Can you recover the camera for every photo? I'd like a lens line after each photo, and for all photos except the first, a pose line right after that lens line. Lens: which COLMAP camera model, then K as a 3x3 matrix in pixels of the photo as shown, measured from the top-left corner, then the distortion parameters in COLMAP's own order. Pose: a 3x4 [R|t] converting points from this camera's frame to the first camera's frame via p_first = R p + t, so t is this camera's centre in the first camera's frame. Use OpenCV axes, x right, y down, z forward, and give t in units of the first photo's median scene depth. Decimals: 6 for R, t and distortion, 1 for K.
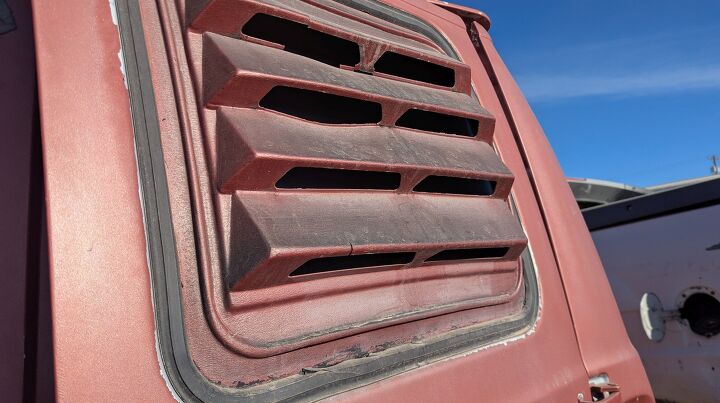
lens RADIAL K [[516.0, 0, 361.7], [0, 516.0, 182.6], [0, 0, 1]] dist [0.074951, -0.089424]
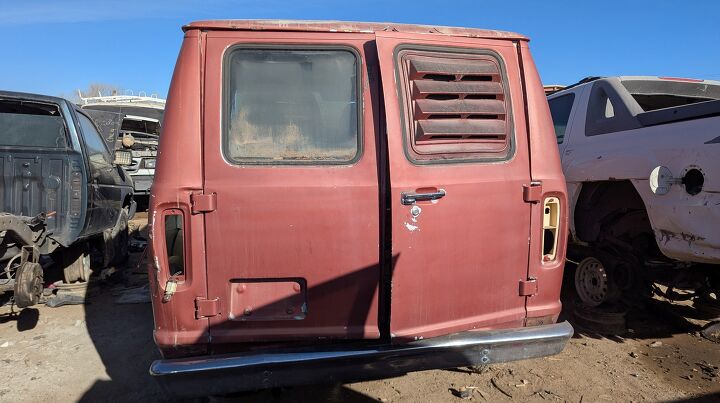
lens RADIAL K [[503.0, 0, 360.0], [0, 503.0, 201.5], [0, 0, 1]] dist [0.008342, 0.001187]
pose [[0.935175, 0.122392, -0.332368, 0.699424], [-0.017691, 0.953368, 0.301292, -0.517639], [0.353745, -0.275881, 0.893731, -2.787555]]
